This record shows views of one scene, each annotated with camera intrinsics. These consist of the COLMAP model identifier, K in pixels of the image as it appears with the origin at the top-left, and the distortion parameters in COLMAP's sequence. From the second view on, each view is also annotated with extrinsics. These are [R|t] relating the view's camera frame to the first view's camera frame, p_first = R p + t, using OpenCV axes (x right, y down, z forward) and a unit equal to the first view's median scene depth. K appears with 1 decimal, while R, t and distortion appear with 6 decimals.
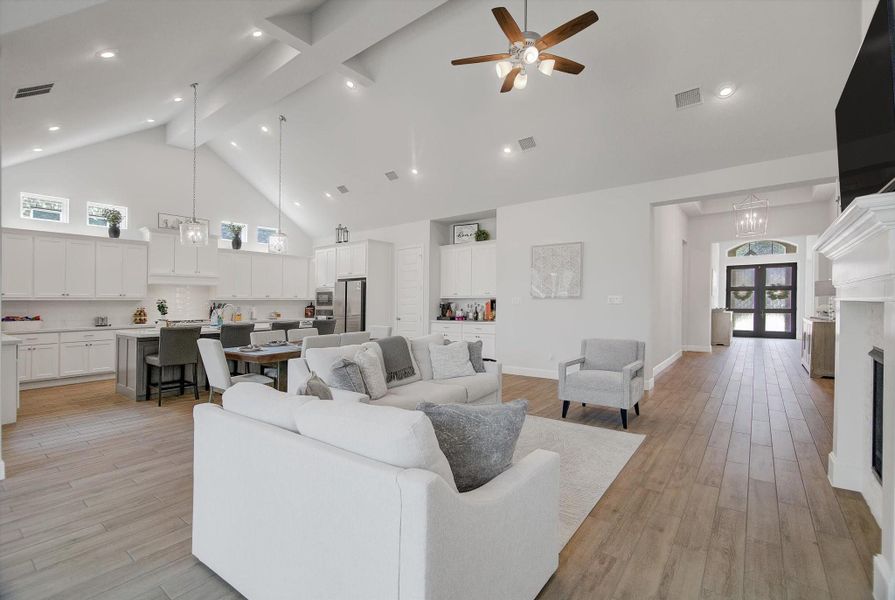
lens RADIAL K [[394.4, 0, 444.2], [0, 394.4, 292.9], [0, 0, 1]] dist [0.001547, -0.002018]
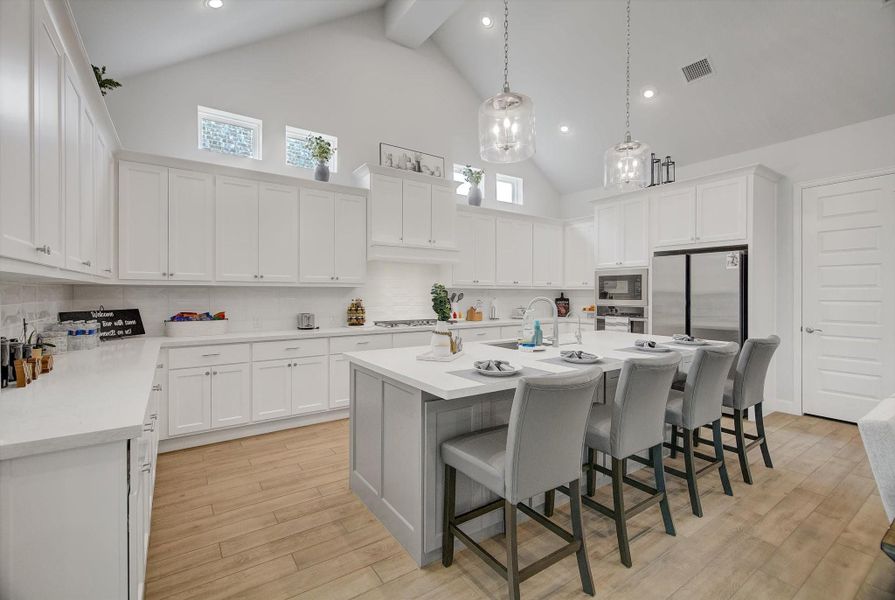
lens RADIAL K [[394.4, 0, 442.3], [0, 394.4, 291.0], [0, 0, 1]] dist [0.001547, -0.002018]
pose [[0.947639, 0.009946, -0.319188, -0.415887], [-0.003082, 0.999753, 0.022002, 0.009612], [0.319328, -0.019866, 0.947436, 0.429377]]
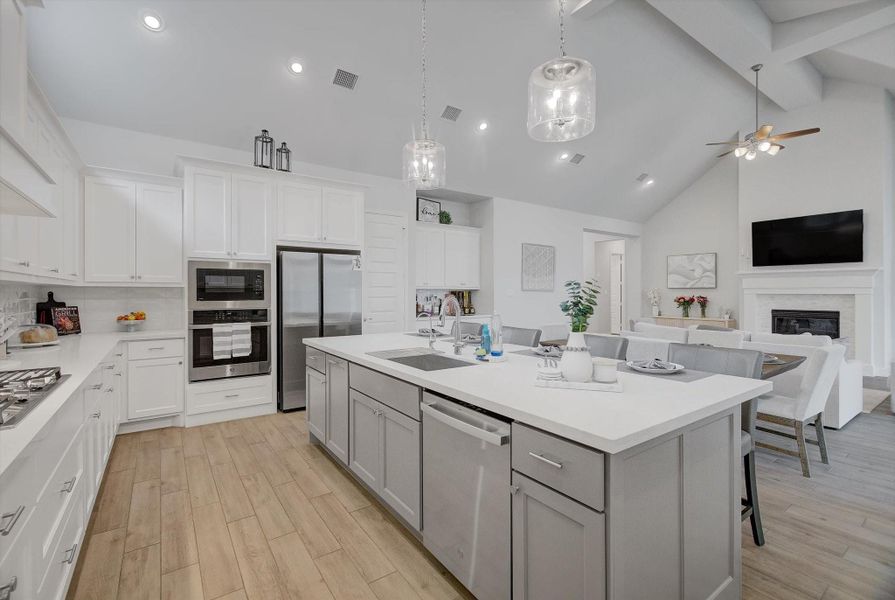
lens RADIAL K [[394.4, 0, 445.7], [0, 394.4, 291.1], [0, 0, 1]] dist [0.001547, -0.002018]
pose [[0.305585, 0.010383, 0.952108, -0.741773], [-0.025344, 0.999675, -0.002767, 0.019719], [-0.951827, -0.023285, 0.305749, 0.728619]]
